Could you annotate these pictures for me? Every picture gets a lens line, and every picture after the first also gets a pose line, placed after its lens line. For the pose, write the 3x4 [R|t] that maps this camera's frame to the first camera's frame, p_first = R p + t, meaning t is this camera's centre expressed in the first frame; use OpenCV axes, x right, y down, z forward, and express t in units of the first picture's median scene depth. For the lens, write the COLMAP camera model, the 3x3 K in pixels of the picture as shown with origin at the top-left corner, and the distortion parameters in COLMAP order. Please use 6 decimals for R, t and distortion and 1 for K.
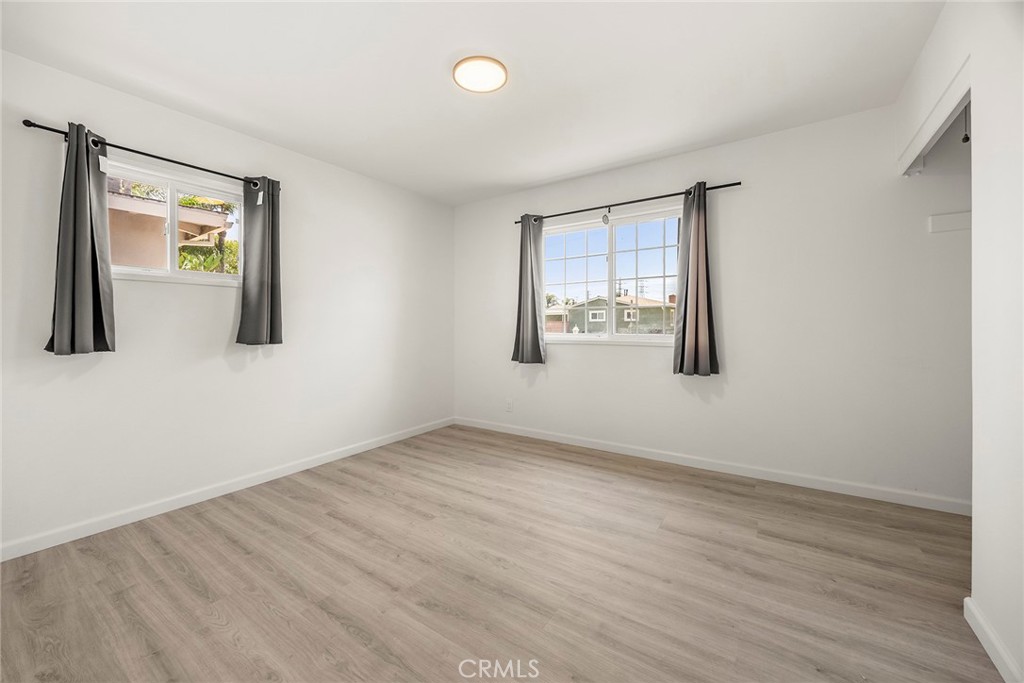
lens RADIAL K [[415.3, 0, 518.1], [0, 415.3, 330.6], [0, 0, 1]] dist [0.000189, 0.000223]
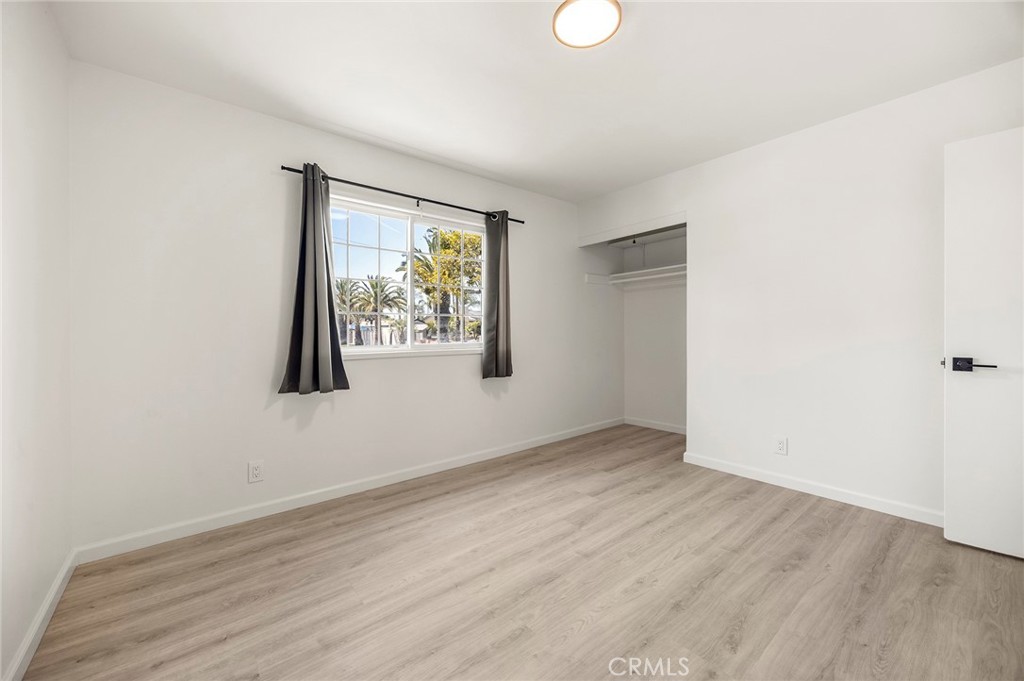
lens RADIAL K [[404.6, 0, 512.0], [0, 404.6, 340.5], [0, 0, 1]] dist [0.000603, 0.000136]
pose [[0.253943, -0.012699, 0.967136, -0.687617], [0.020772, 0.999755, 0.007673, -0.000289], [-0.966996, 0.018141, 0.254145, 0.724267]]
